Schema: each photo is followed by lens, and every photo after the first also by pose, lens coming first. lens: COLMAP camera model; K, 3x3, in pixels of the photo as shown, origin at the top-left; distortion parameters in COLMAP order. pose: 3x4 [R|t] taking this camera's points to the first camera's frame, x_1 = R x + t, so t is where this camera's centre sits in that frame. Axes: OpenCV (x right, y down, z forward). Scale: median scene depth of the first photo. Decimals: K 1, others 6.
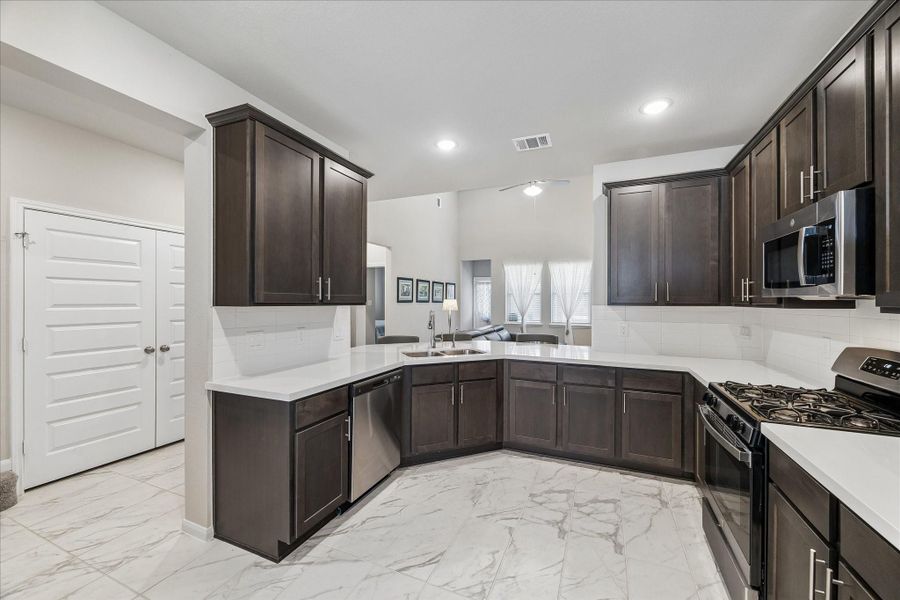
lens RADIAL K [[354.7, 0, 453.9], [0, 354.7, 300.3], [0, 0, 1]] dist [0.003060, -0.000051]
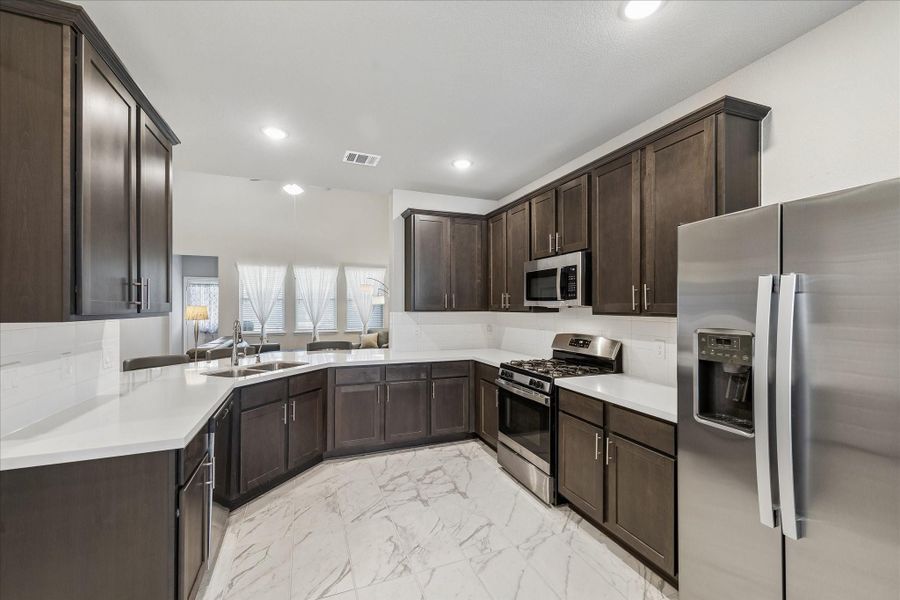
lens RADIAL K [[372.8, 0, 448.0], [0, 372.8, 303.6], [0, 0, 1]] dist [0.011721, 0.000201]
pose [[0.712513, 0.002820, 0.701653, -0.394376], [0.000086, 0.999992, -0.004106, -0.008878], [-0.701659, 0.002986, 0.712507, 0.031753]]
